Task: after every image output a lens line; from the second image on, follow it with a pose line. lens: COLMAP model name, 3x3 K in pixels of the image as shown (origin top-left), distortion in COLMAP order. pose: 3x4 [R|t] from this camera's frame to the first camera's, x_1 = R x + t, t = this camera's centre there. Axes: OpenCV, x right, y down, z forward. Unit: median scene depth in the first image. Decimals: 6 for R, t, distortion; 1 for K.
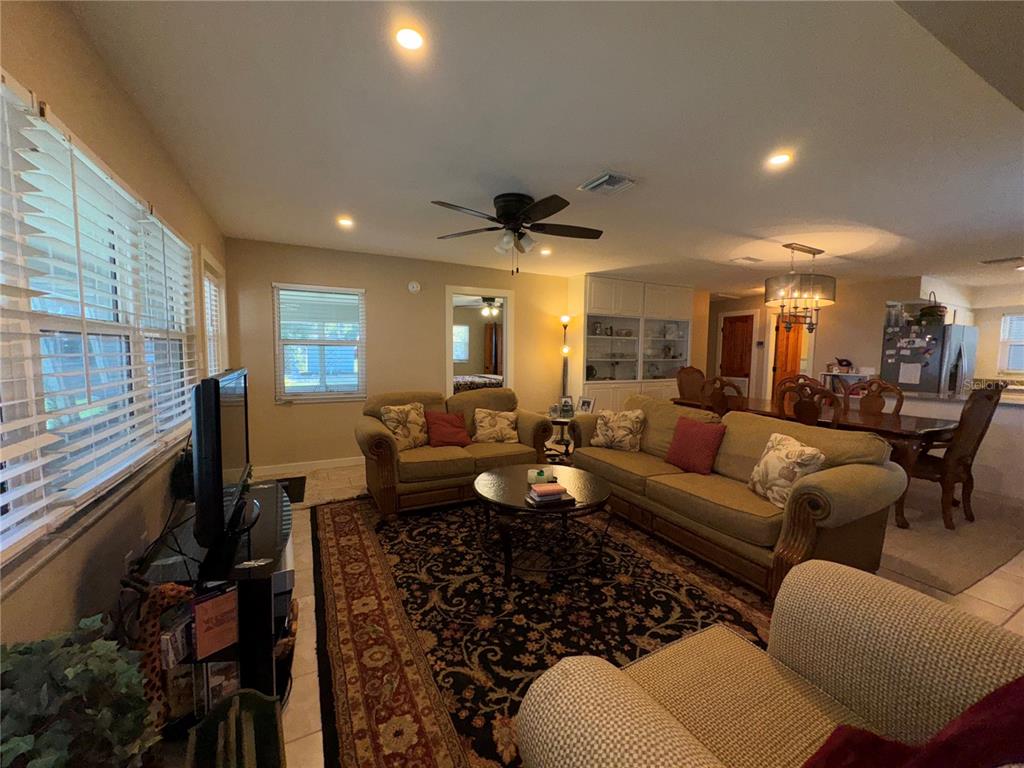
lens RADIAL K [[407.3, 0, 510.2], [0, 407.3, 384.7], [0, 0, 1]] dist [-0.004386, -0.000300]
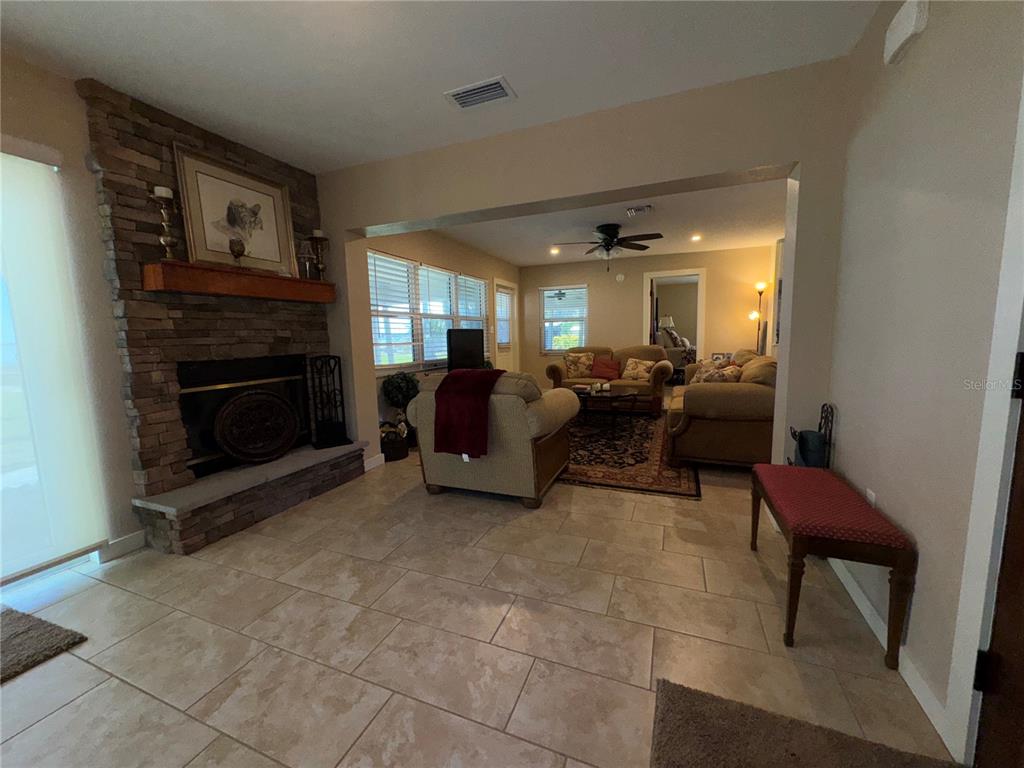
lens RADIAL K [[407.3, 0, 510.2], [0, 407.3, 384.7], [0, 0, 1]] dist [-0.004386, -0.000300]
pose [[0.649240, 0.063808, -0.757903, 0.957151], [-0.030756, 0.997862, 0.057664, 0.103616], [0.759962, -0.014127, 0.649814, -0.368809]]
